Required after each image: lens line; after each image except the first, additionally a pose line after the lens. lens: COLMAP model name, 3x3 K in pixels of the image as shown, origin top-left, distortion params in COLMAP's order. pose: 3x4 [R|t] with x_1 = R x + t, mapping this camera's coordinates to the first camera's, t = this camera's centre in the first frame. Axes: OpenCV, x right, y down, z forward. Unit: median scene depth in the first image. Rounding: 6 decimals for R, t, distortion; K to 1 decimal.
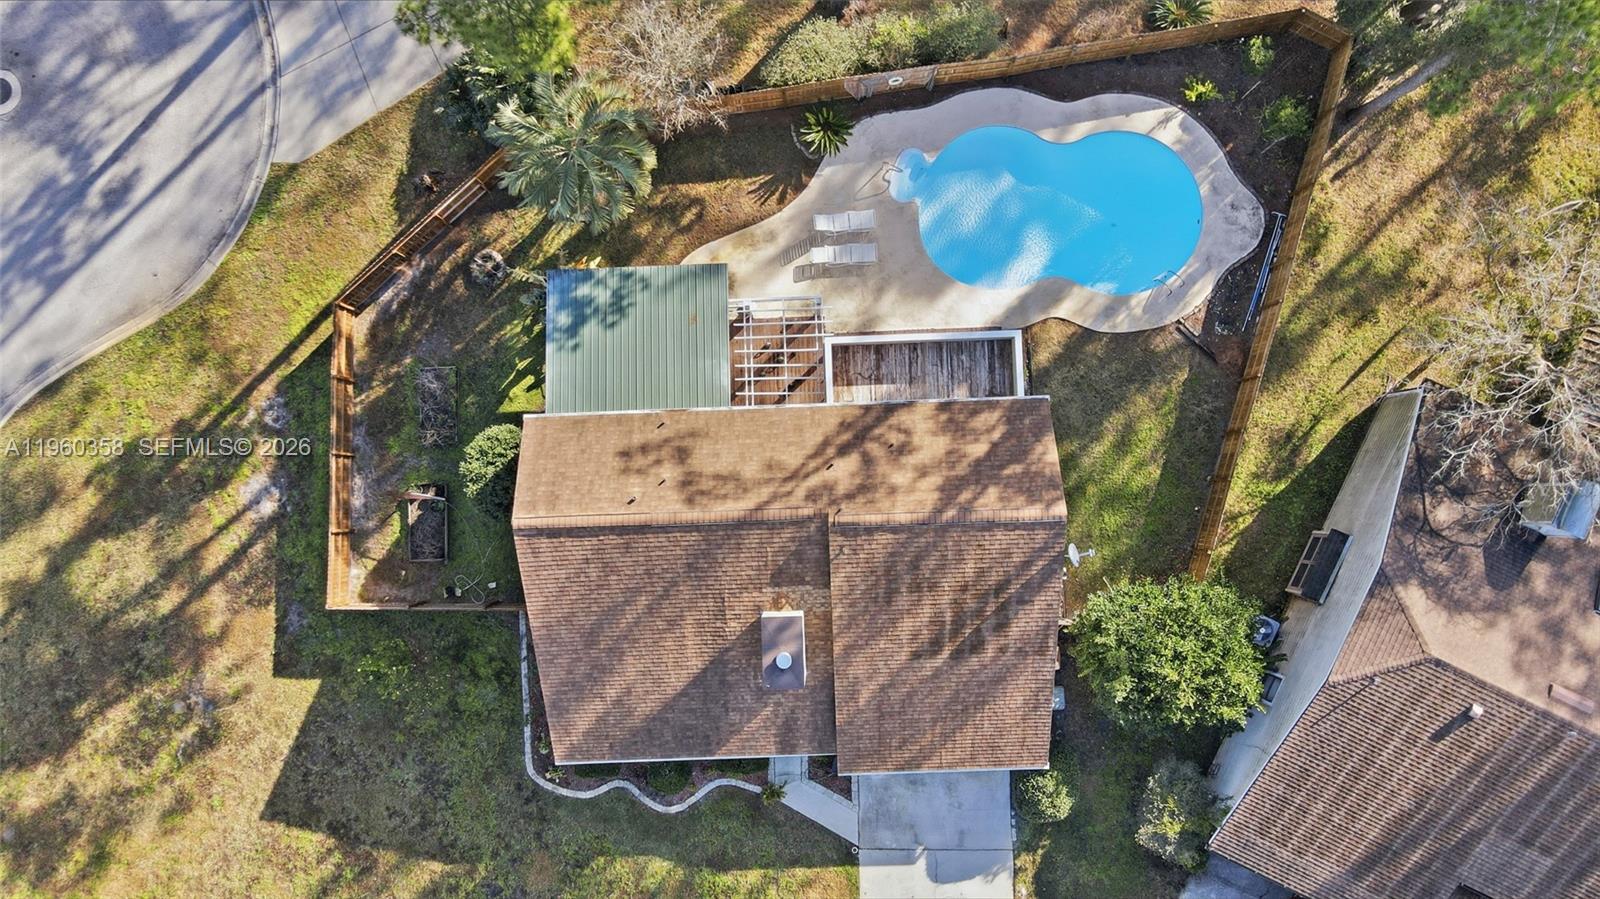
lens RADIAL K [[1184.3, 0, 806.8], [0, 1184.3, 435.6], [0, 0, 1]] dist [0.001019, 0.045404]
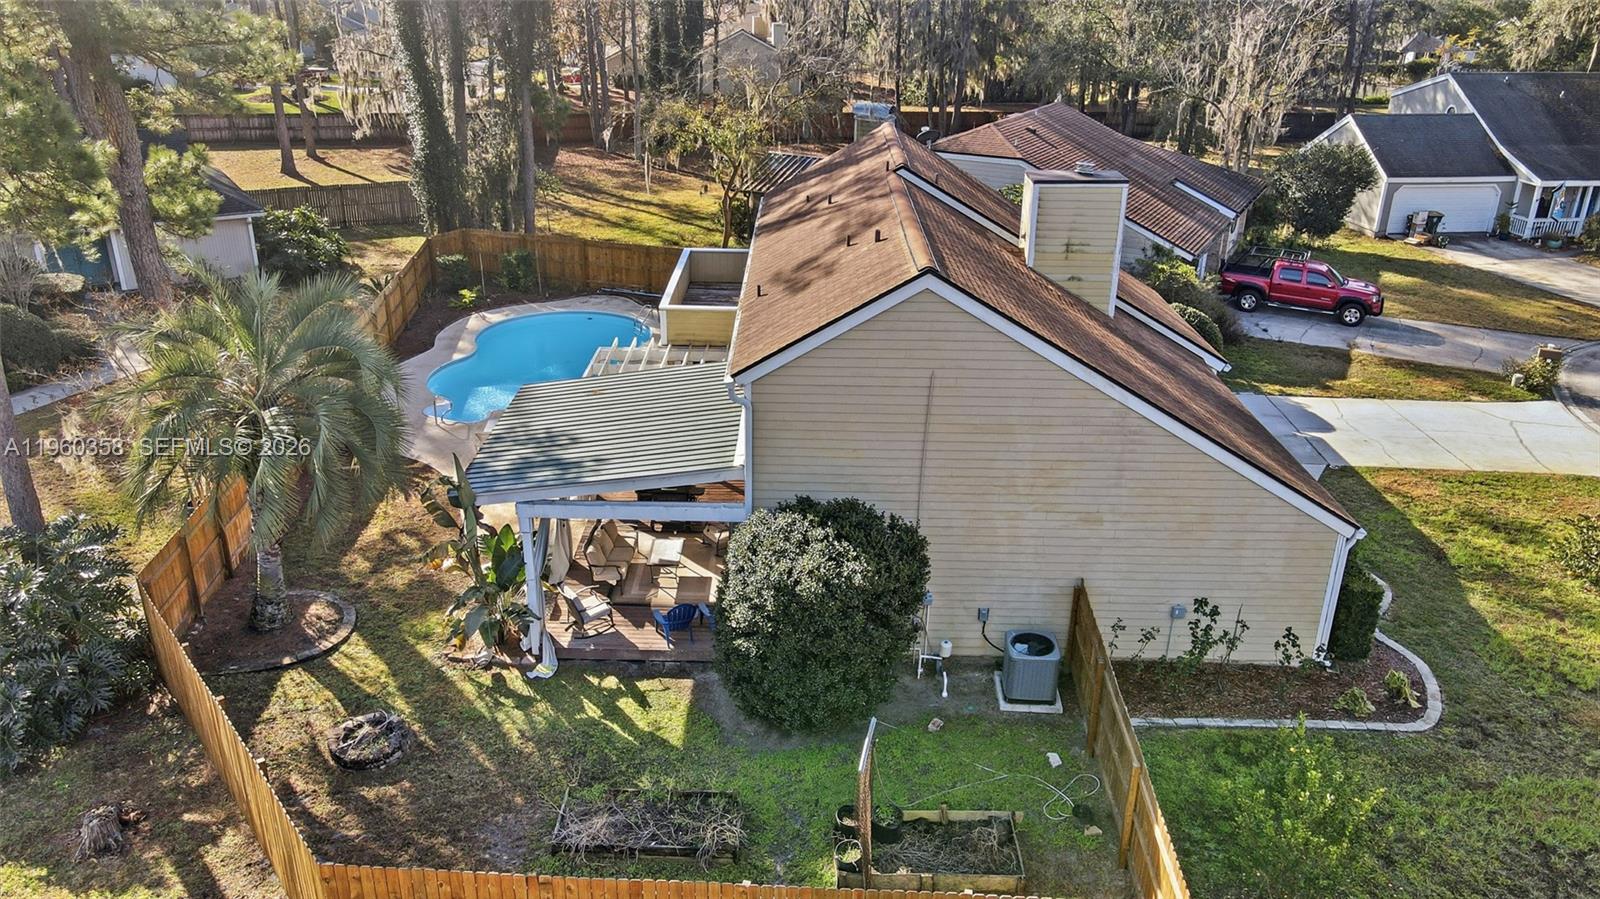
lens RADIAL K [[1184.3, 0, 806.8], [0, 1184.3, 435.6], [0, 0, 1]] dist [0.001019, 0.045404]
pose [[0.037058, -0.357561, 0.933154, -0.726581], [0.997888, 0.063085, -0.015457, 0.031823], [-0.053341, 0.931757, 0.359144, 0.798028]]
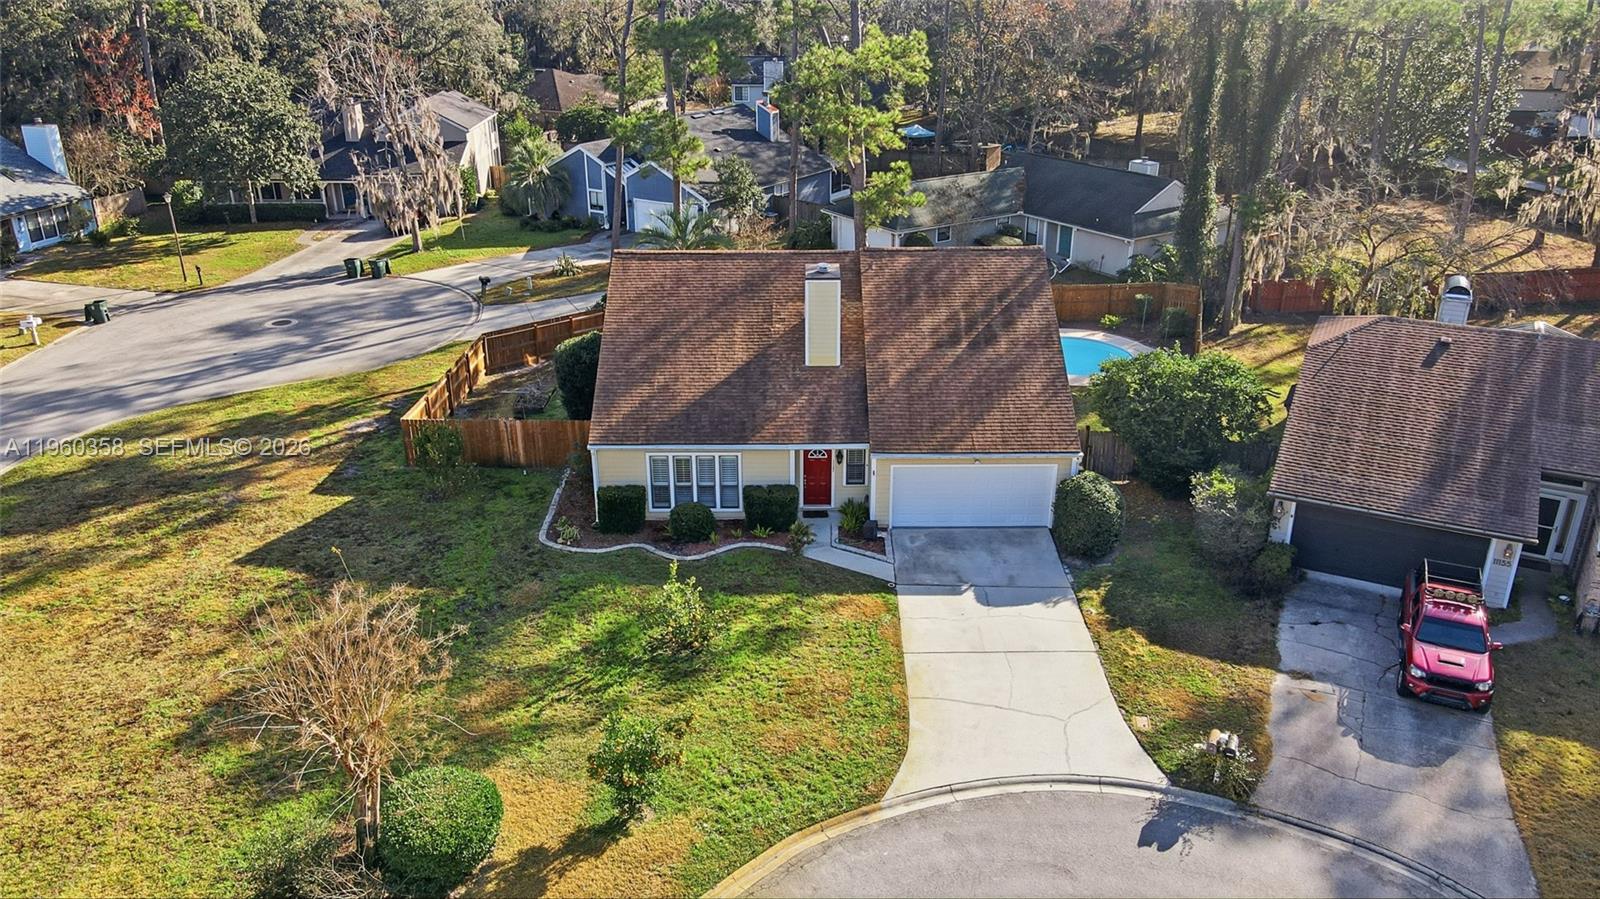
lens RADIAL K [[1184.3, 0, 806.8], [0, 1184.3, 435.6], [0, 0, 1]] dist [0.001019, 0.045404]
pose [[0.999524, 0.023451, -0.020053, -0.007805], [-0.028010, 0.417017, -0.908467, 1.202477], [-0.012942, 0.908596, 0.417475, 0.584432]]
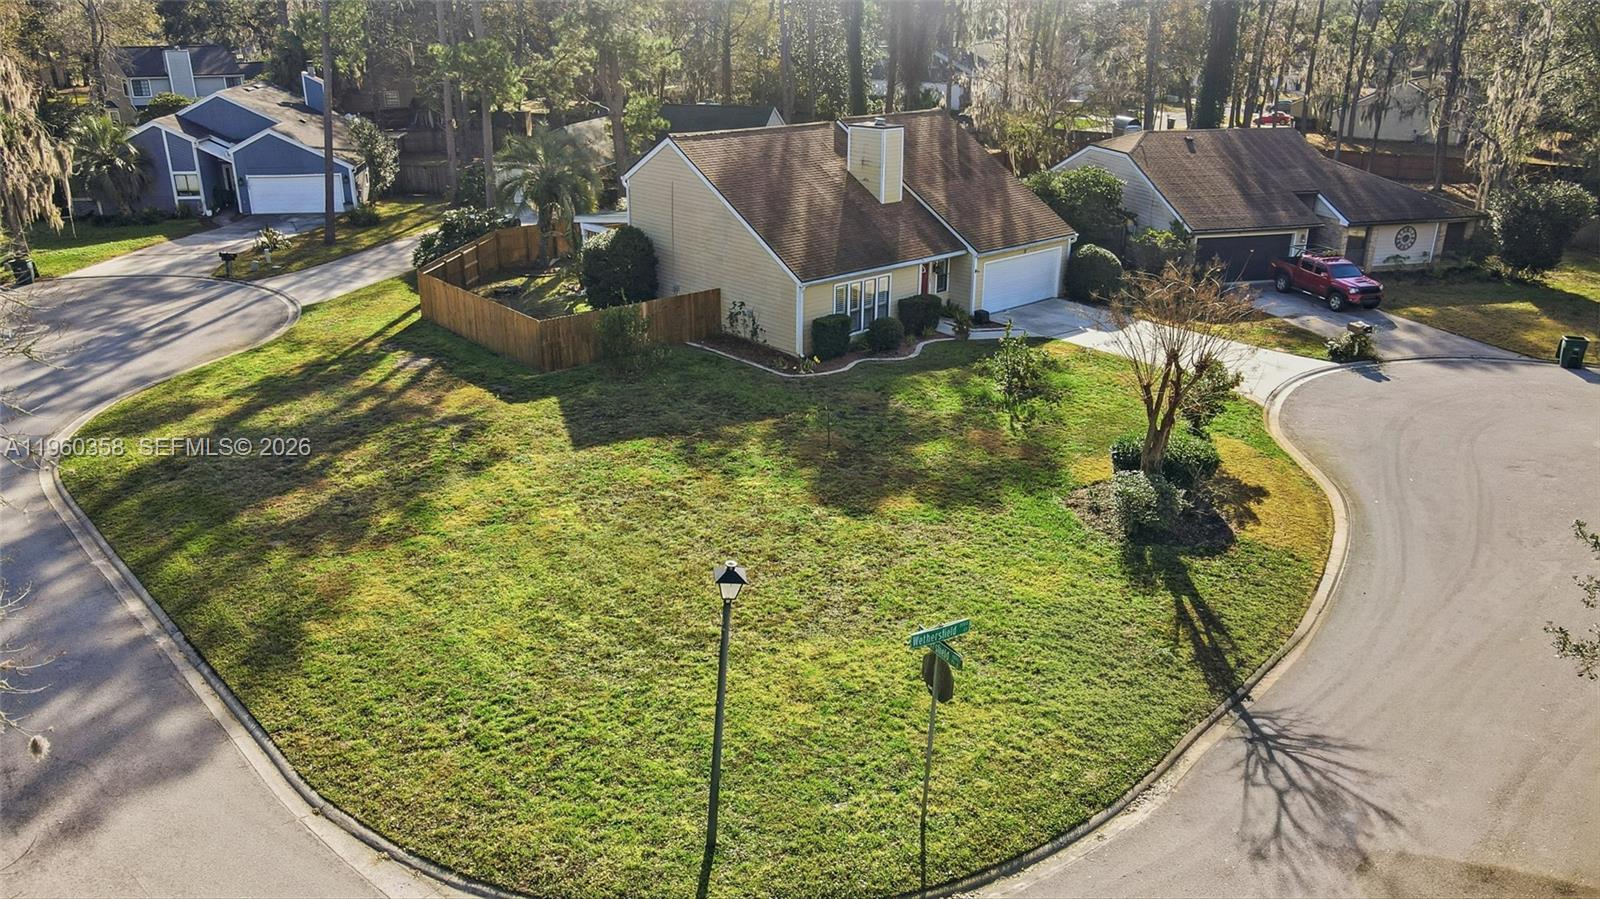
lens RADIAL K [[1163.6, 0, 797.6], [0, 1163.6, 508.8], [0, 0, 1]] dist [0.001595, 0.001778]
pose [[0.760635, -0.238214, 0.603894, -0.940779], [0.647542, 0.344445, -0.679741, 1.107447], [-0.046085, 0.908082, 0.416250, 0.759048]]
